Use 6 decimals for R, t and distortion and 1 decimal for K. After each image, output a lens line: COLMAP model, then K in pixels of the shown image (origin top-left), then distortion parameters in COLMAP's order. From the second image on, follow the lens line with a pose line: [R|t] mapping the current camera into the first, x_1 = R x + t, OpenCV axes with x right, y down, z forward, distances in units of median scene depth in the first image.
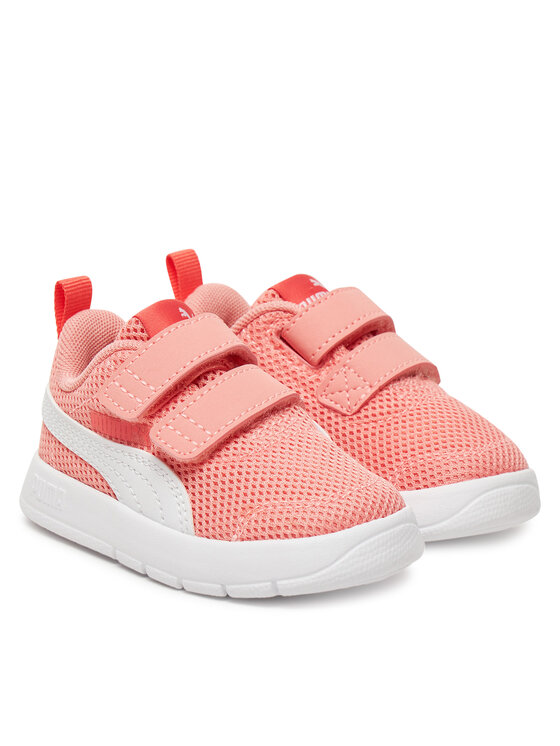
lens RADIAL K [[2091.5, 0, 280.0], [0, 2091.5, 373.0], [0, 0, 1]] dist [0.016036, -0.221163]
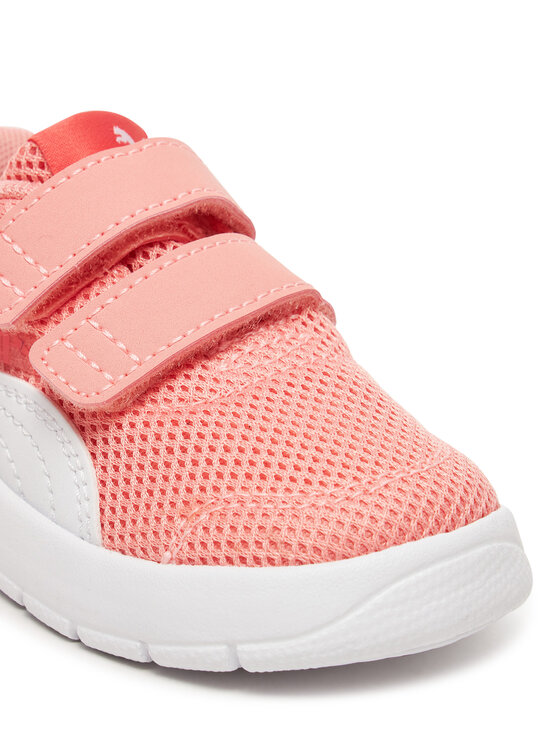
lens RADIAL K [[2645.4, 0, 280.0], [0, 2645.4, 373.0], [0, 0, 1]] dist [-0.416748, -2.395366]
pose [[0.995904, 0.041363, -0.080399, 0.057789], [-0.037515, 0.998104, 0.048794, -0.001782], [0.082265, -0.045578, 0.995568, 0.328522]]
